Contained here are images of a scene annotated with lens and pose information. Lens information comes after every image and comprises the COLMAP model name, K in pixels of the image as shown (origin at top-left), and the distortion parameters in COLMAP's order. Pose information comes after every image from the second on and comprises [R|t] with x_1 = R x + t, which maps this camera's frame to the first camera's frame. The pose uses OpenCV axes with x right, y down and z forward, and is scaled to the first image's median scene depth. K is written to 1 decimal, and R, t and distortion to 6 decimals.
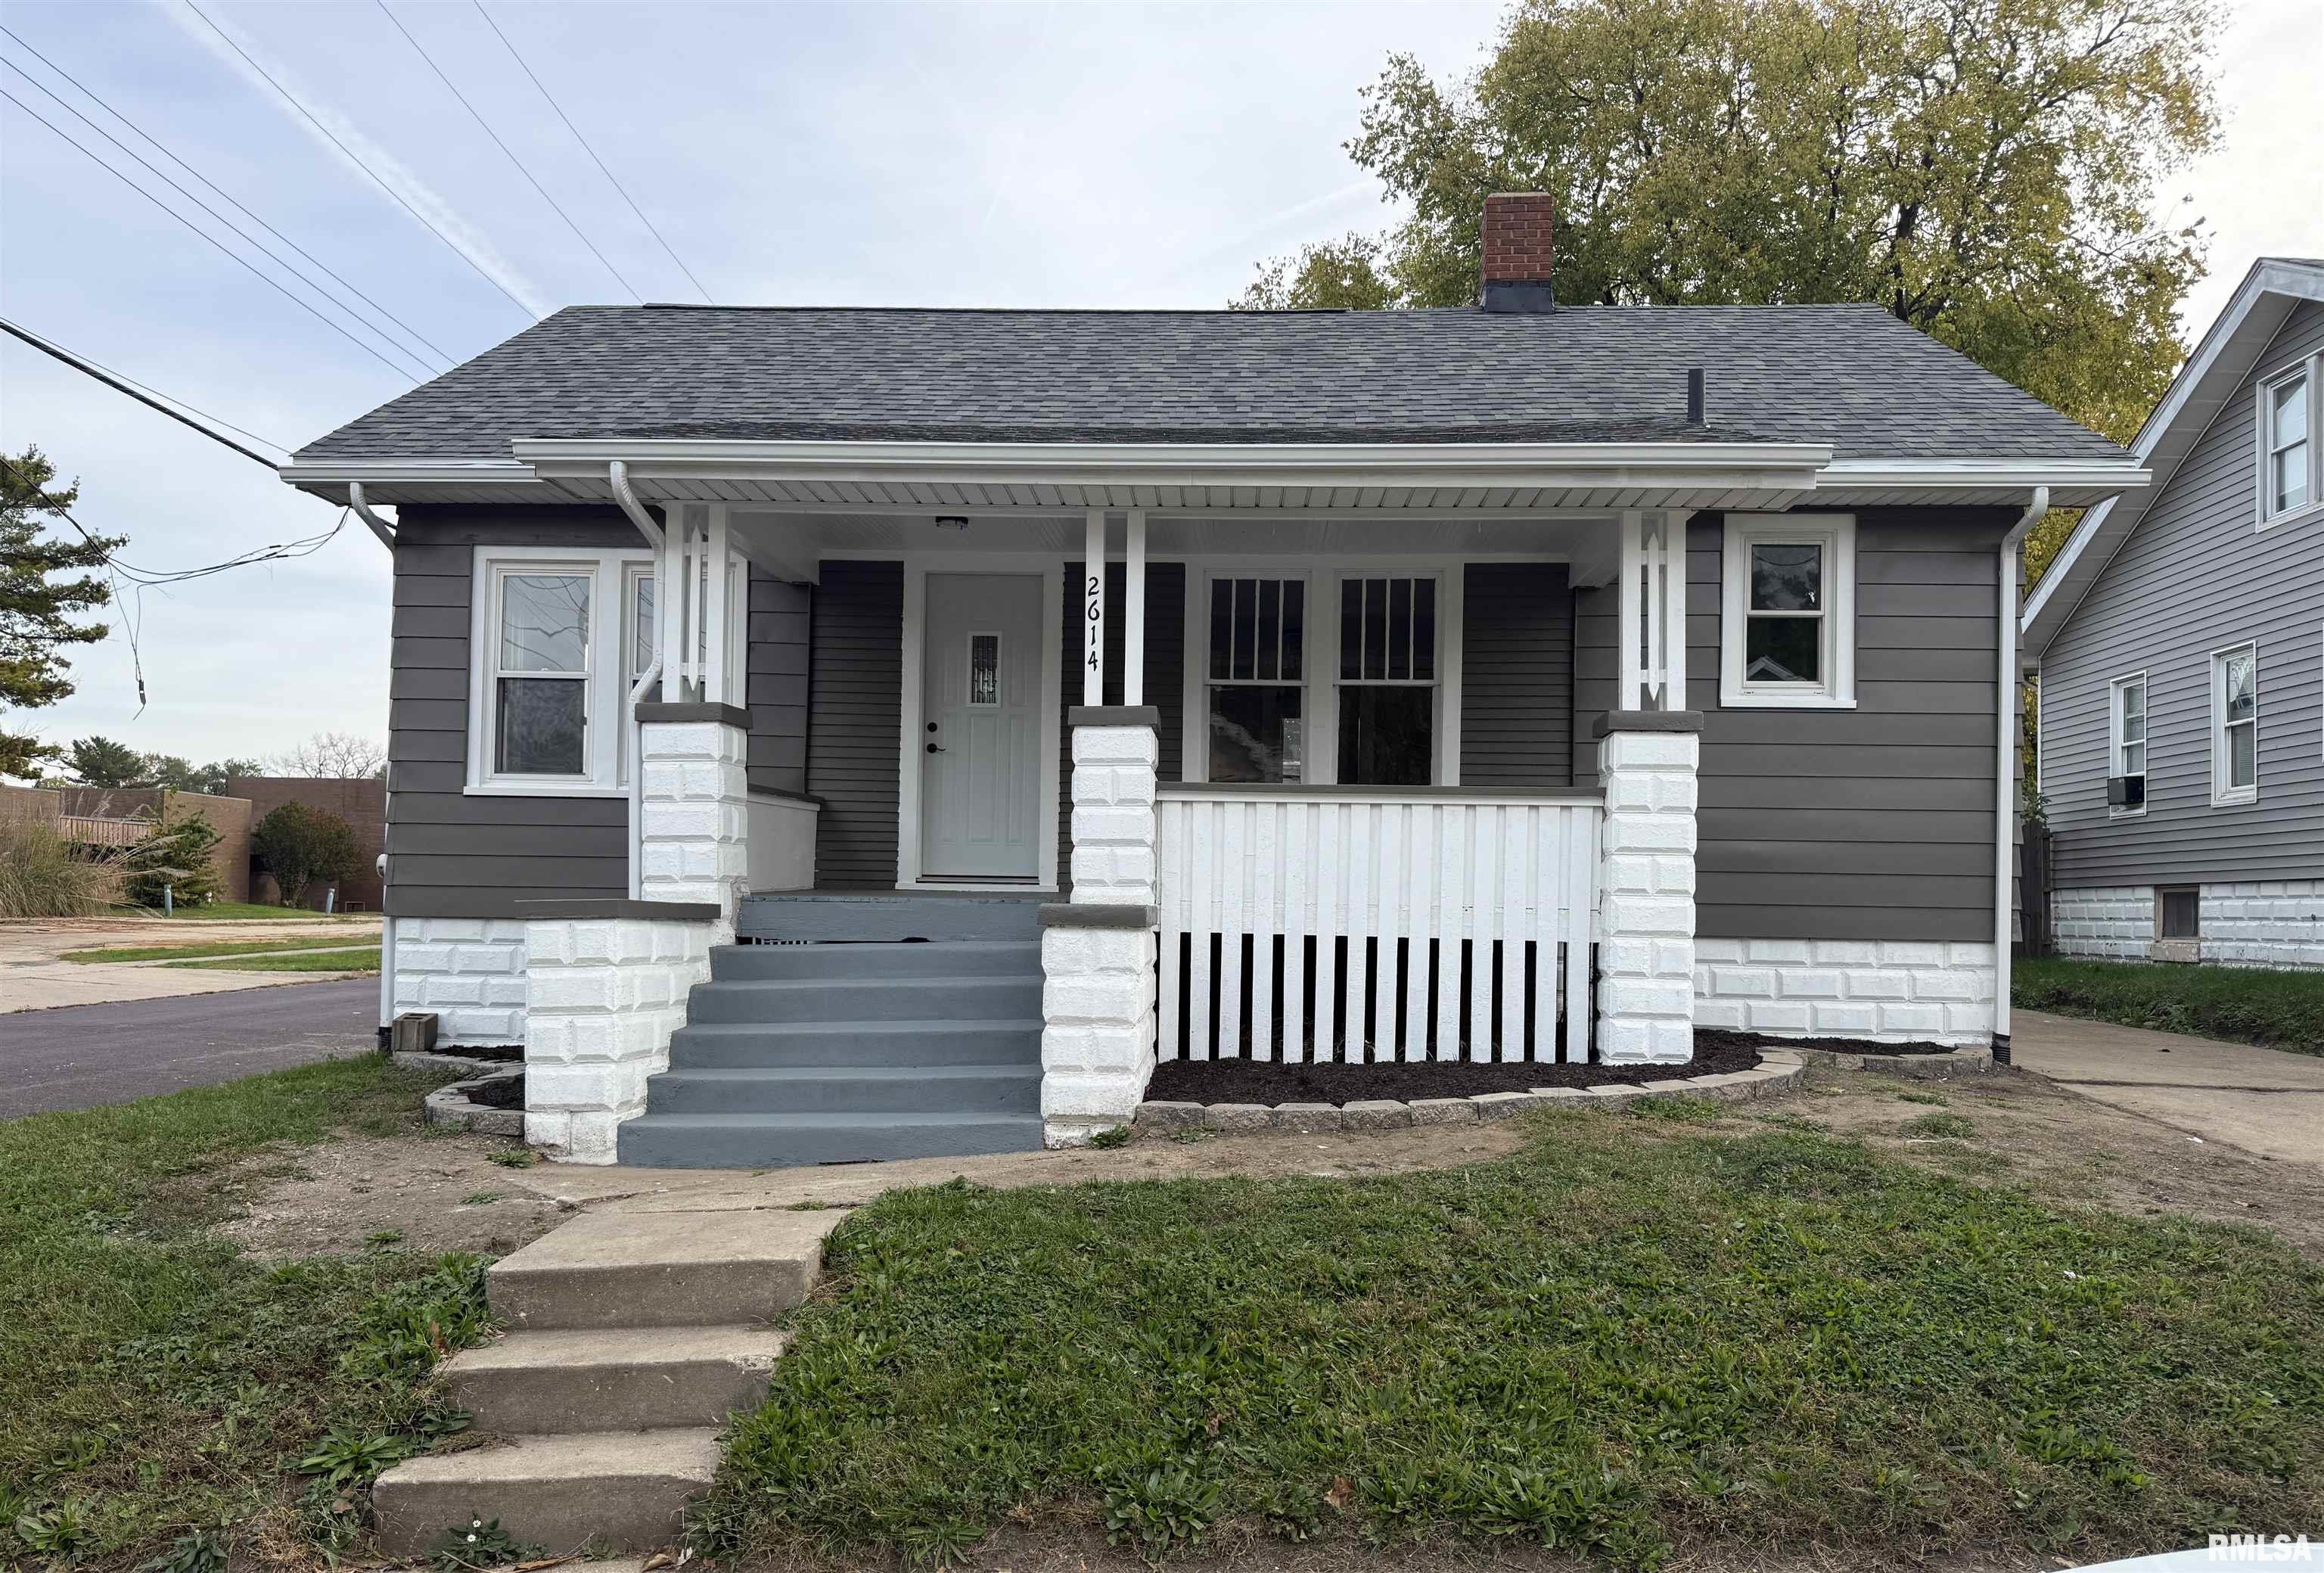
lens RADIAL K [[1626.8, 0, 1155.4], [0, 1626.8, 905.1], [0, 0, 1]] dist [0.079703, -0.096595]
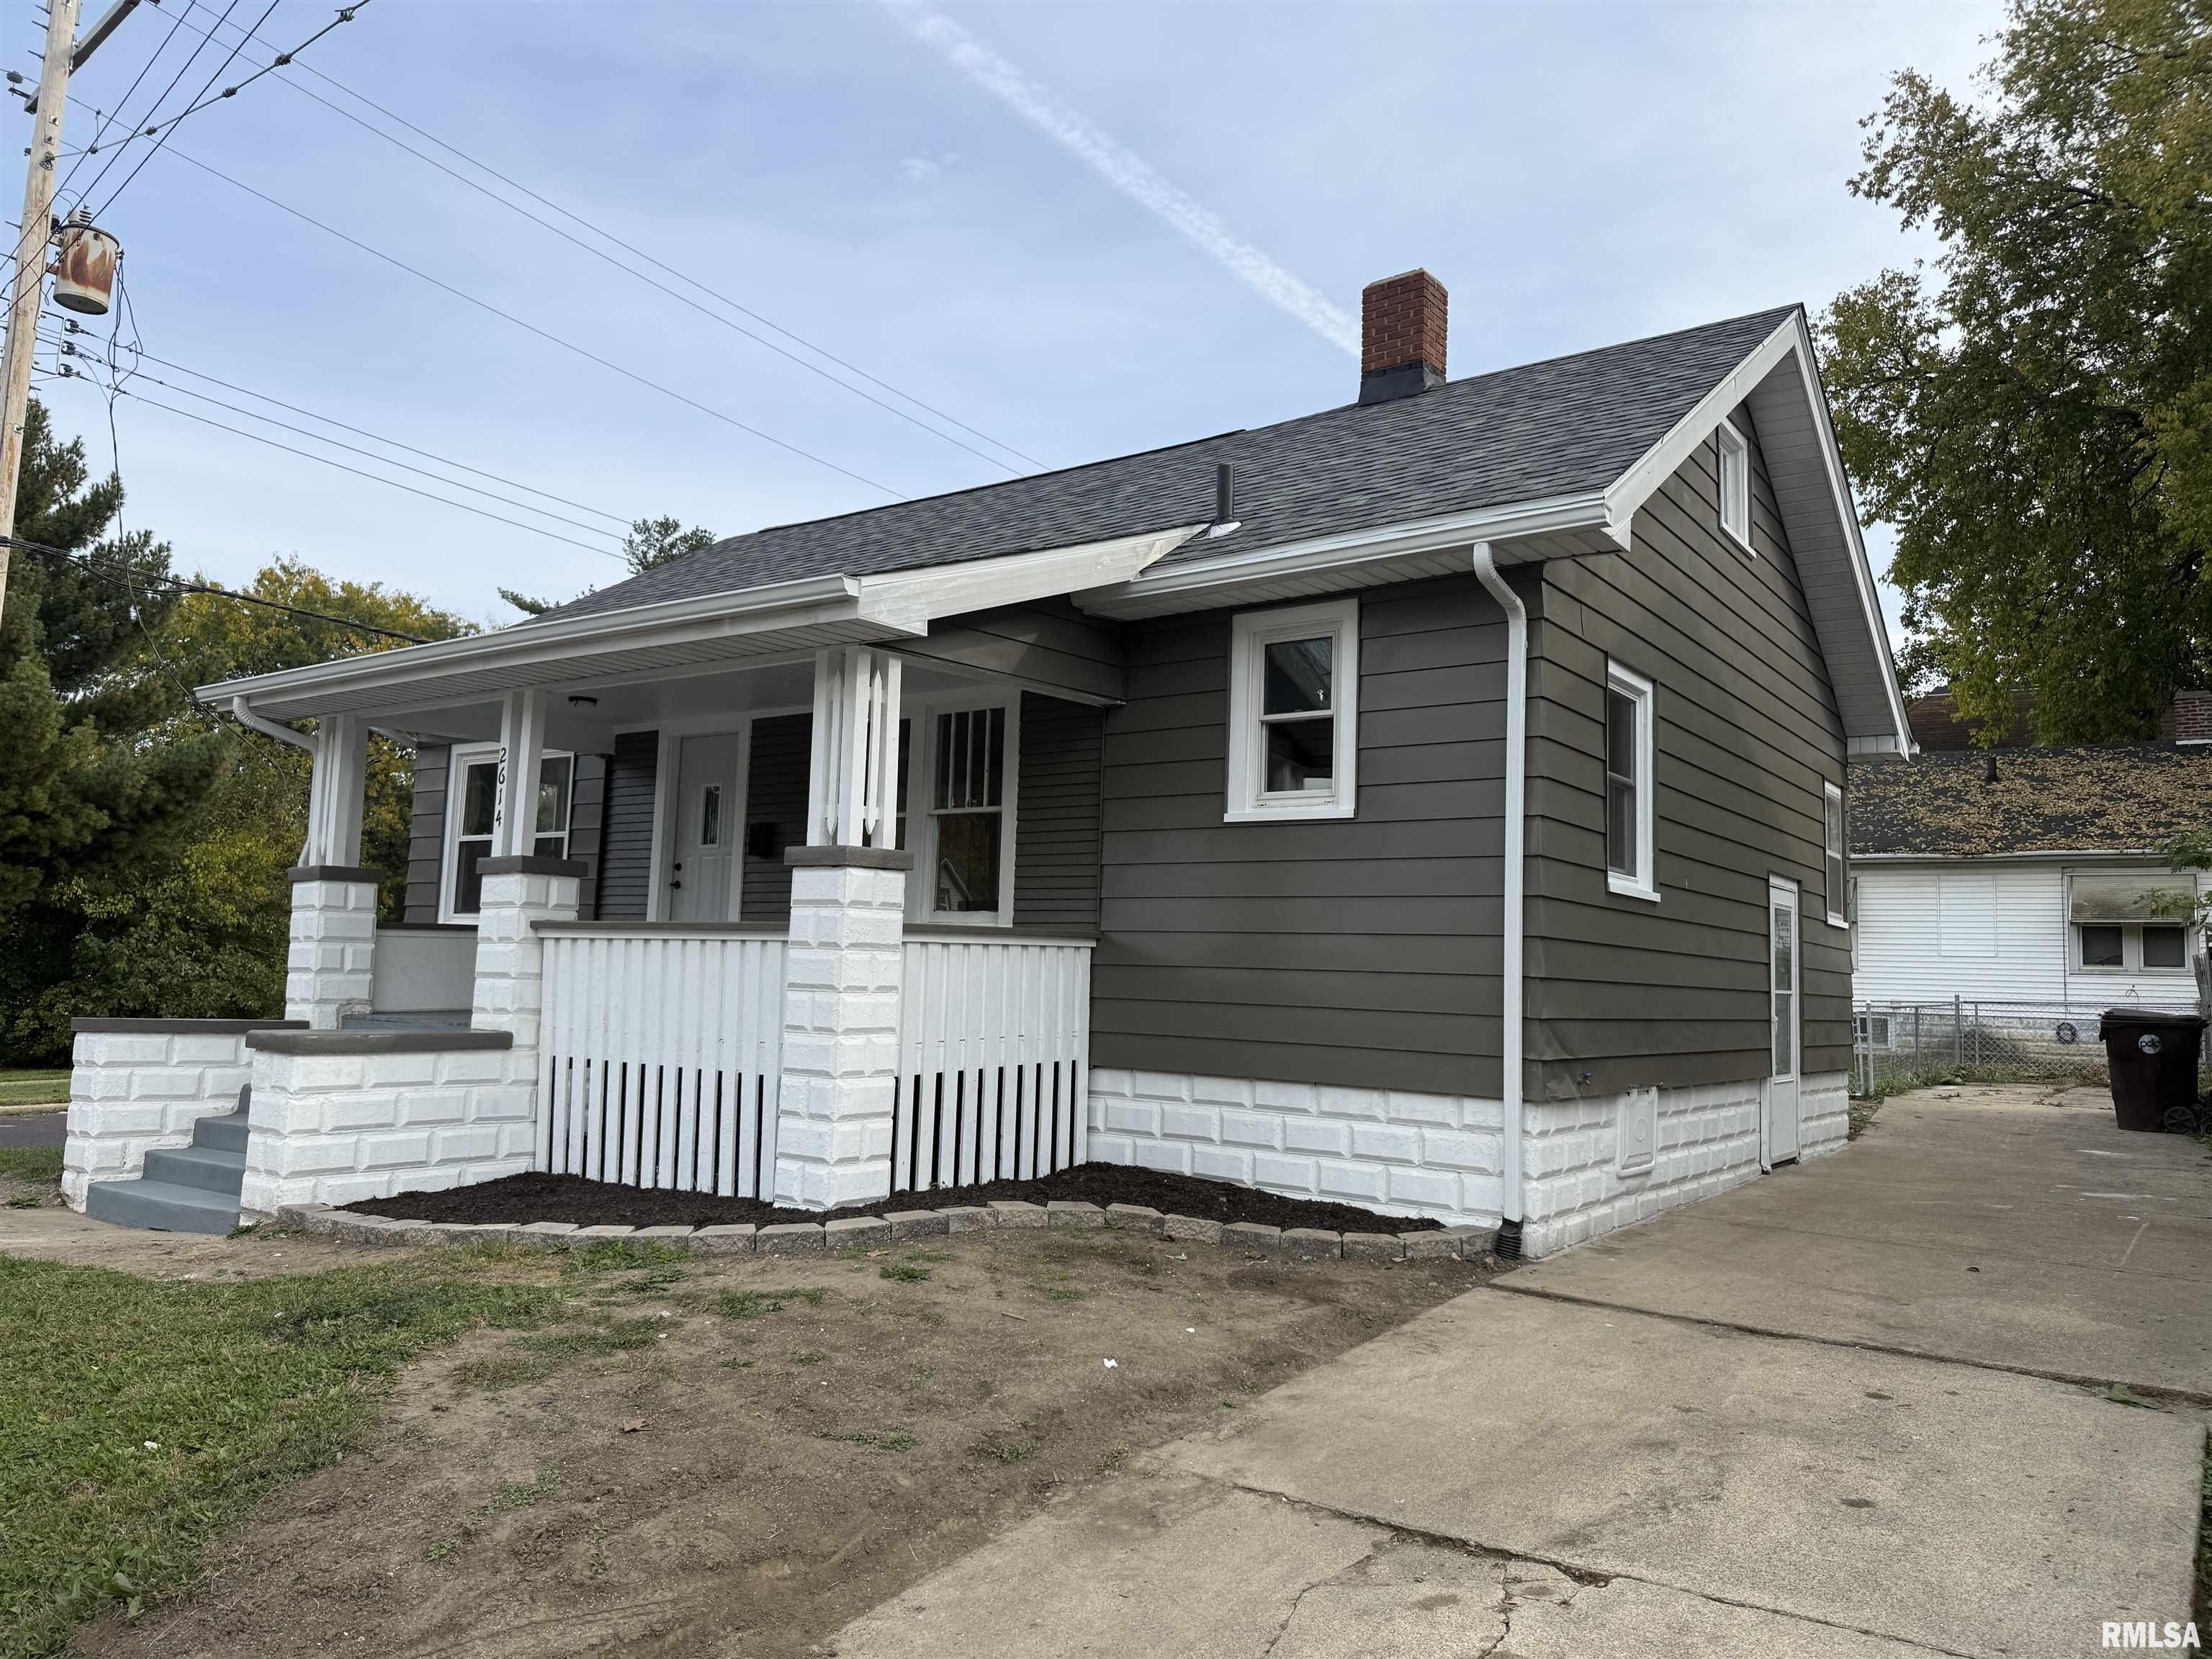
lens RADIAL K [[1559.0, 0, 1106.0], [0, 1559.0, 829.5], [0, 0, 1]] dist [0.035455, -0.000353]
pose [[0.829654, -0.043472, -0.556582, 0.770977], [-0.015889, 0.994721, -0.101379, -0.027558], [0.558051, 0.092953, 0.824584, 0.250438]]
